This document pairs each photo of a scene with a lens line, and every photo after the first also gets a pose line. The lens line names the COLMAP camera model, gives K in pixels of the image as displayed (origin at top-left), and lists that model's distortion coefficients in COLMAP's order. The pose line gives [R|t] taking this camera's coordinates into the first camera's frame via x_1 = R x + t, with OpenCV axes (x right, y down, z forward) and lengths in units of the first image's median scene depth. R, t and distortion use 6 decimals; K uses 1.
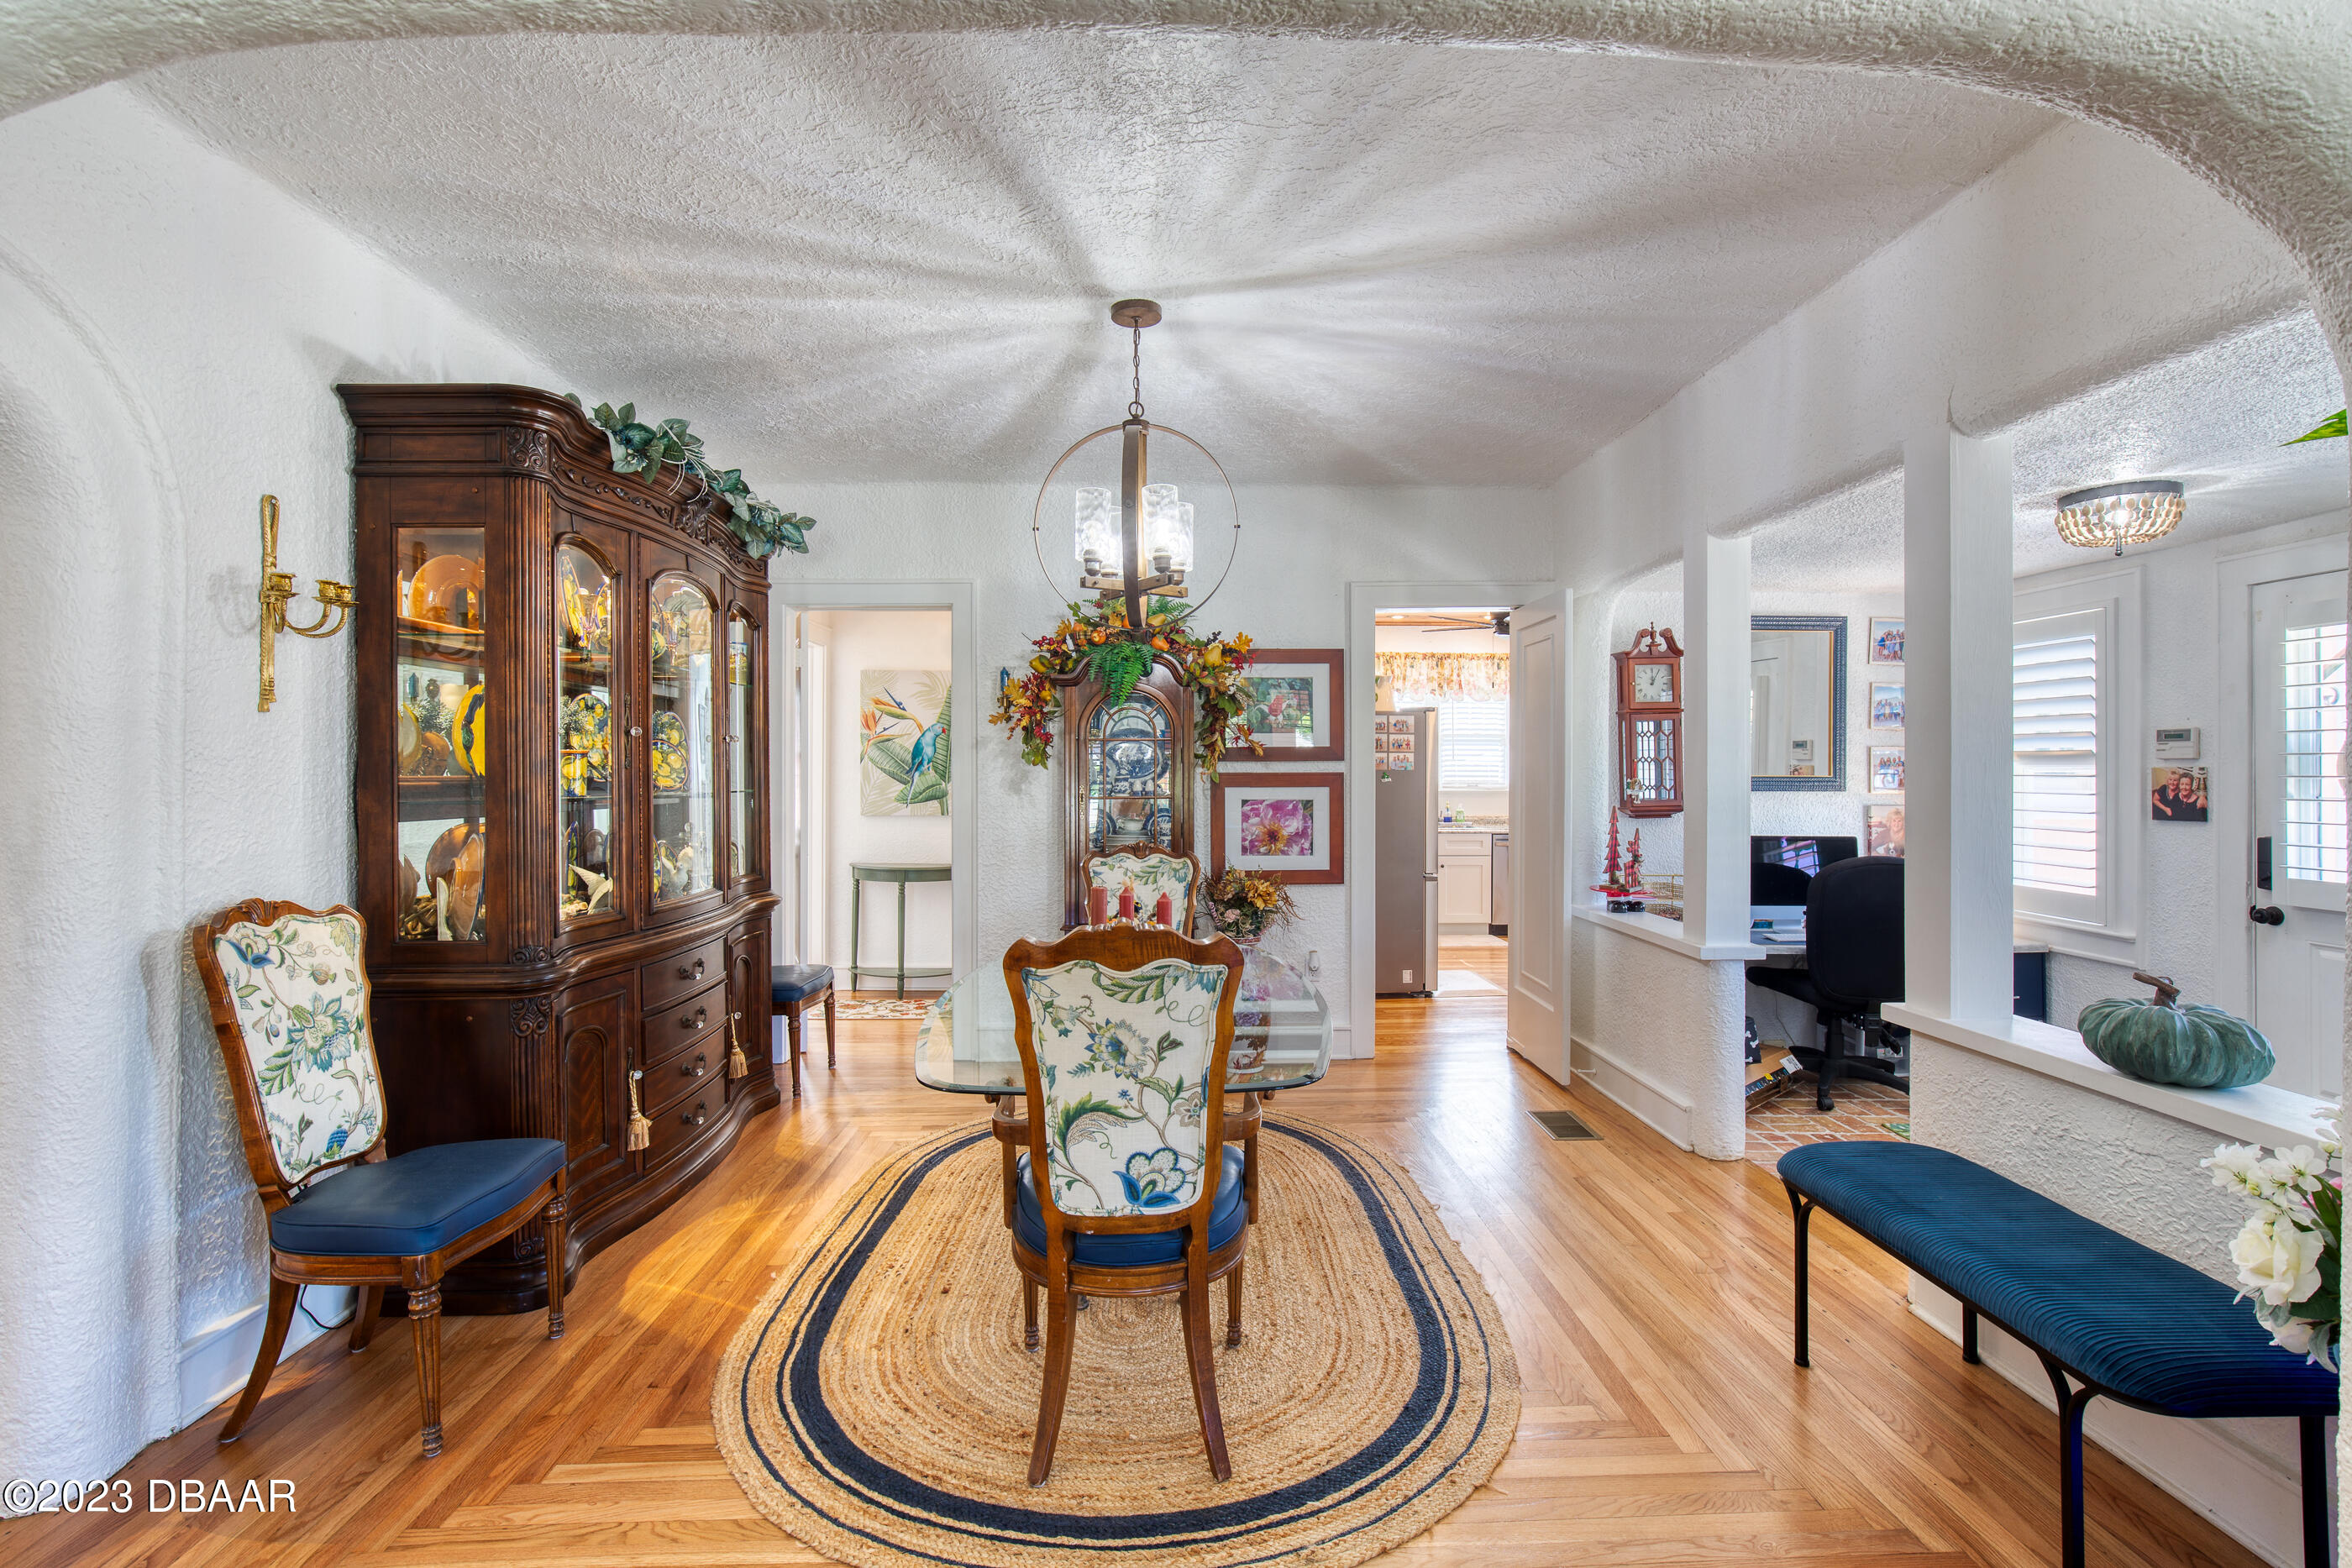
lens RADIAL K [[1070.1, 0, 1194.8], [0, 1070.1, 769.1], [0, 0, 1]] dist [-0.021435, 0.007385]
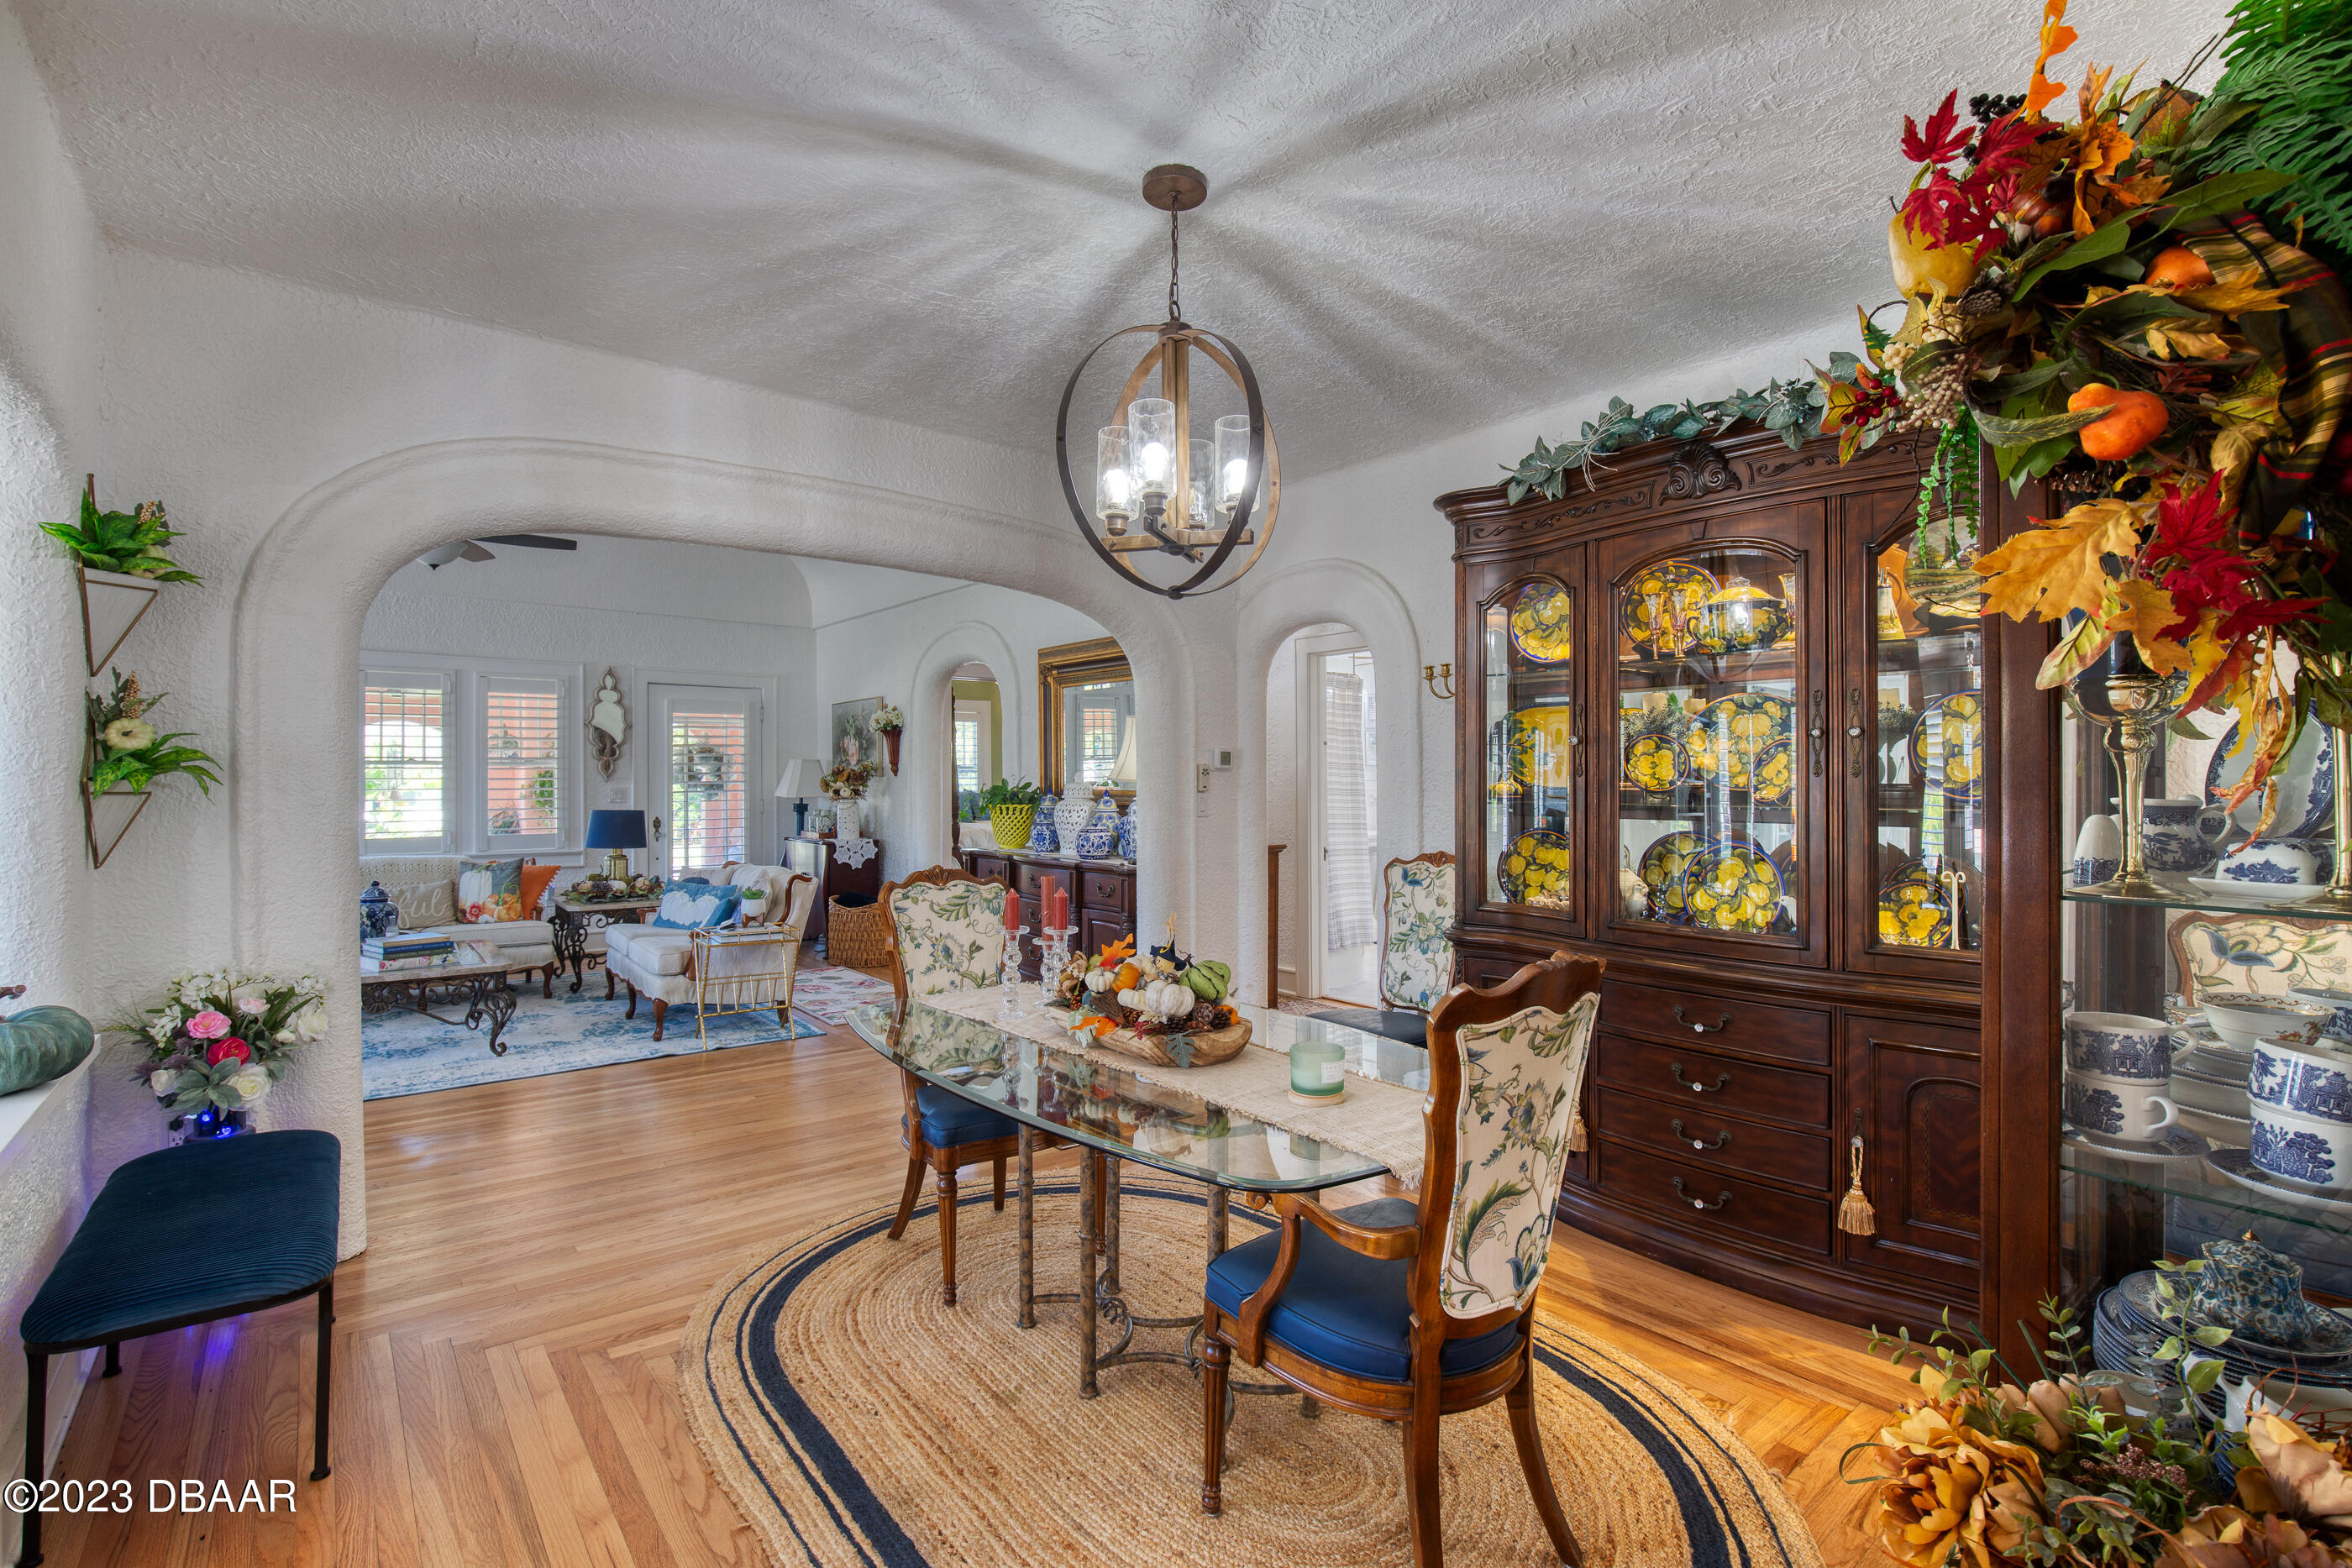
lens RADIAL K [[1070.1, 0, 1159.6], [0, 1070.1, 770.0], [0, 0, 1]] dist [-0.021435, 0.007385]
pose [[-0.807002, -0.002172, -0.590544, 0.324452], [0.003279, 0.999961, -0.008160, -0.000229], [0.590539, -0.008521, -0.806964, 1.278788]]
